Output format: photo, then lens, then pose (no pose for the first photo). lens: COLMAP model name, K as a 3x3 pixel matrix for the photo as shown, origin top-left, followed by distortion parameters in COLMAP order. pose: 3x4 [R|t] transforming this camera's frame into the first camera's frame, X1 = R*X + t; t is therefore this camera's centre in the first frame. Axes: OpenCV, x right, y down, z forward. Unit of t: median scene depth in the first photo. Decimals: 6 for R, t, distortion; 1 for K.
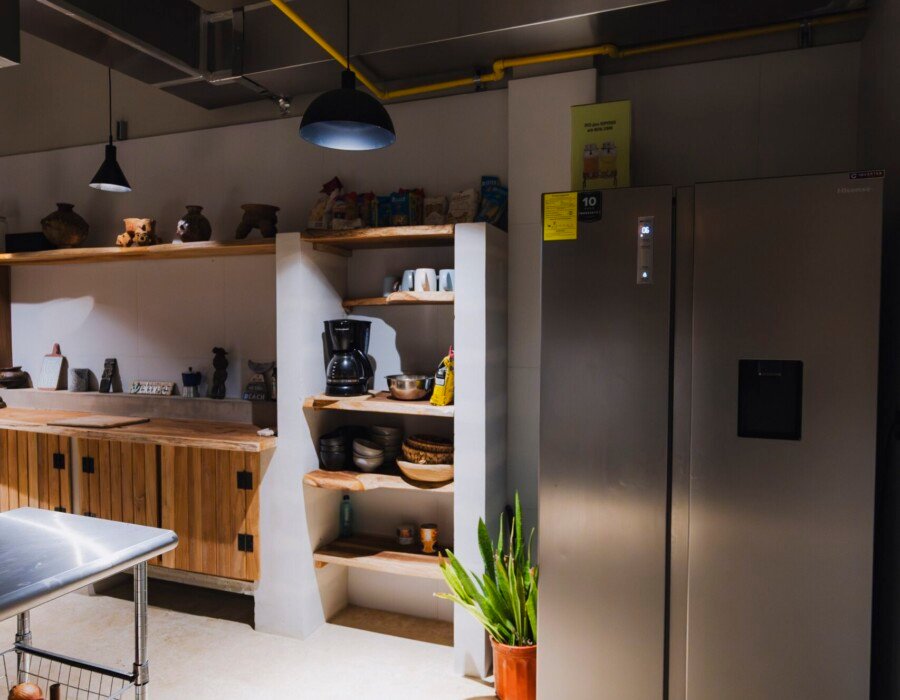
lens RADIAL K [[643.5, 0, 446.7], [0, 643.5, 351.6], [0, 0, 1]] dist [0.001947, 0.002011]
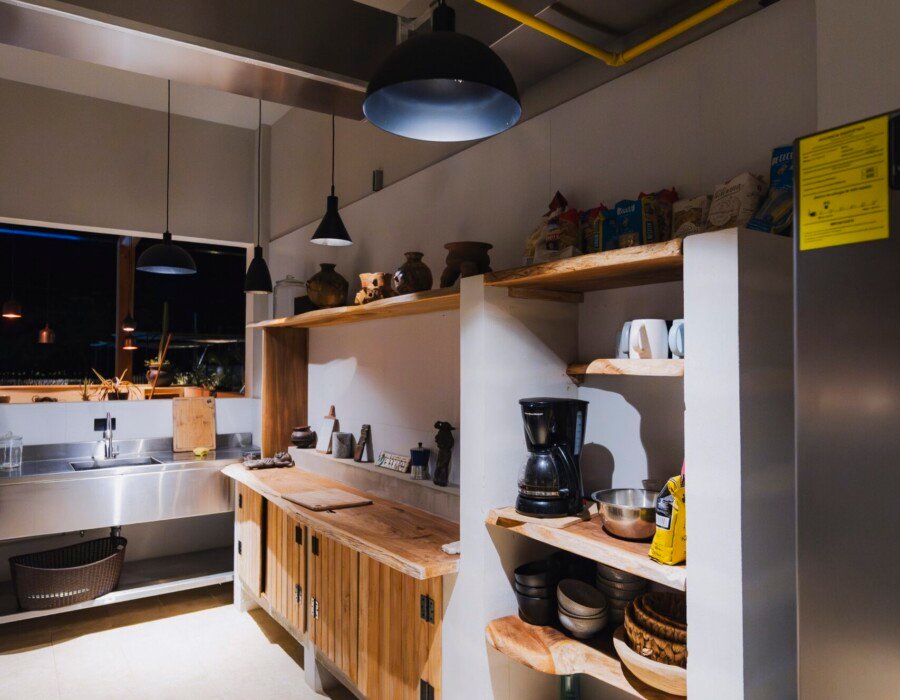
lens RADIAL K [[648.9, 0, 450.0], [0, 648.9, 350.0], [0, 0, 1]] dist [0.000463, 0.003173]
pose [[0.818739, -0.014753, -0.573976, 0.144953], [-0.022916, 0.998034, -0.058341, -0.056682], [0.573708, 0.060919, 0.816791, 0.379906]]
